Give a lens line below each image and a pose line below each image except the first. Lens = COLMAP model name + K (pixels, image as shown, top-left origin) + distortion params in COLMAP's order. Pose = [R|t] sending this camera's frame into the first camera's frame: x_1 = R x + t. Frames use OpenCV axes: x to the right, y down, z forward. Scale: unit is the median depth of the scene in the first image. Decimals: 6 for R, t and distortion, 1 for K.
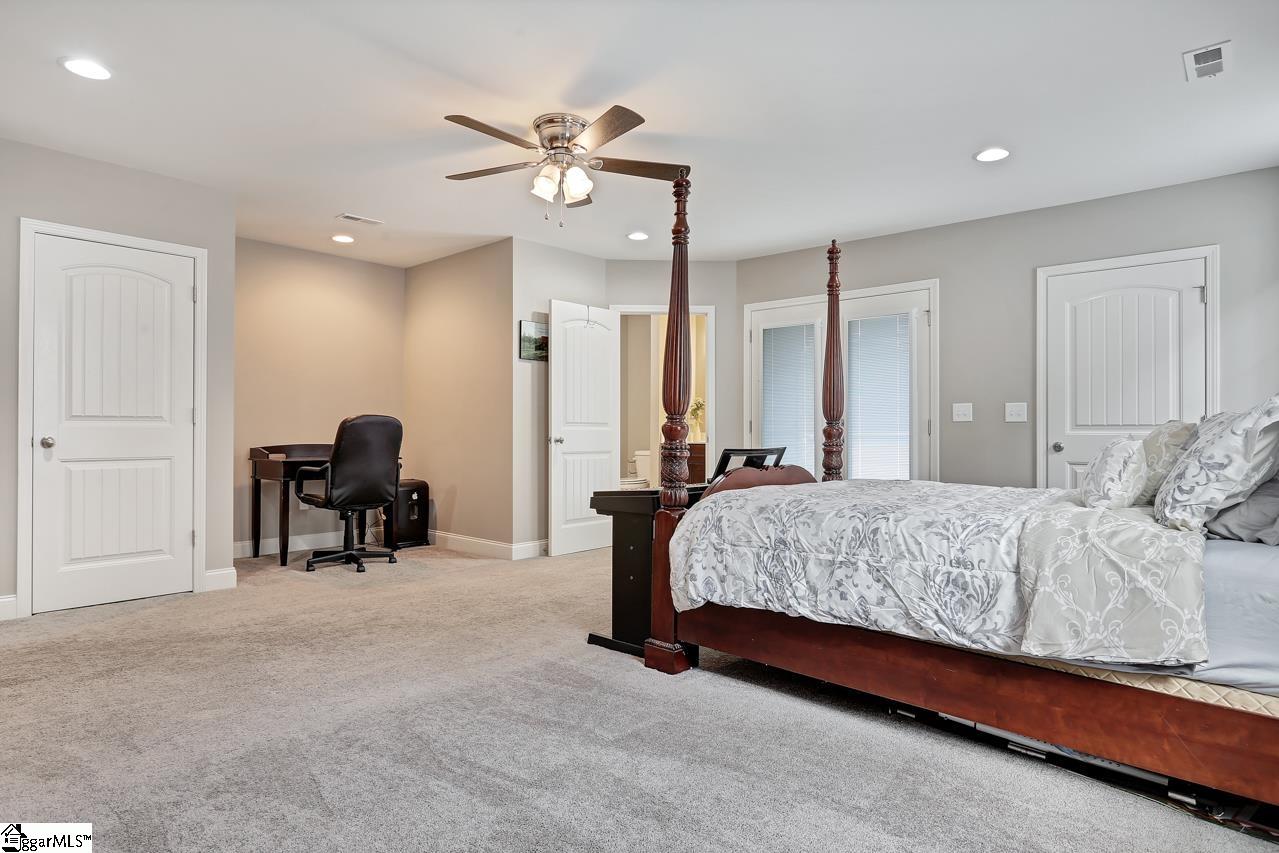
lens RADIAL K [[734.3, 0, 631.5], [0, 734.3, 427.5], [0, 0, 1]] dist [-0.001483, 0.001513]
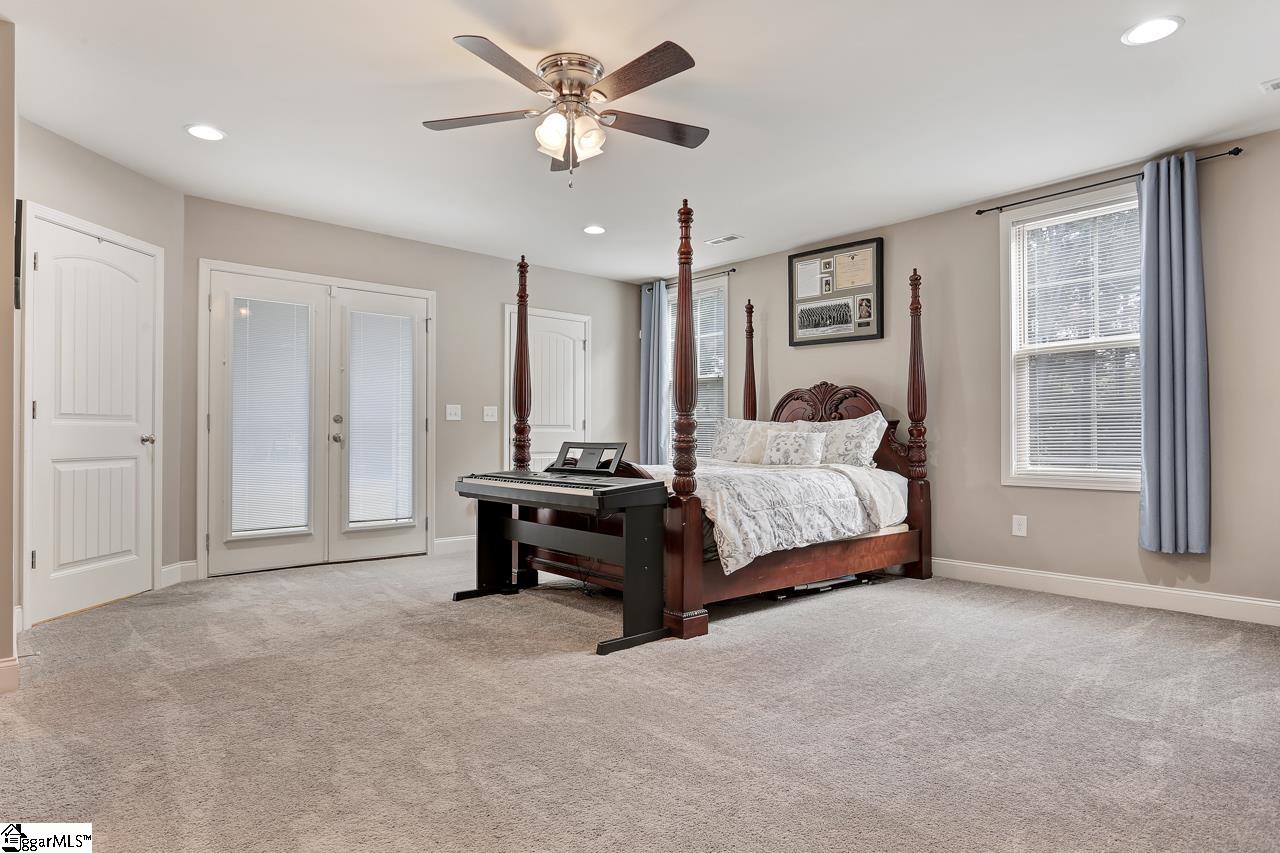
lens RADIAL K [[734.8, 0, 631.7], [0, 734.8, 425.5], [0, 0, 1]] dist [-0.001483, 0.001513]
pose [[0.093104, 0.009952, 0.995607, -0.971594], [-0.006073, 0.999937, -0.009428, 0.013621], [-0.995638, -0.005169, 0.093159, 0.871165]]
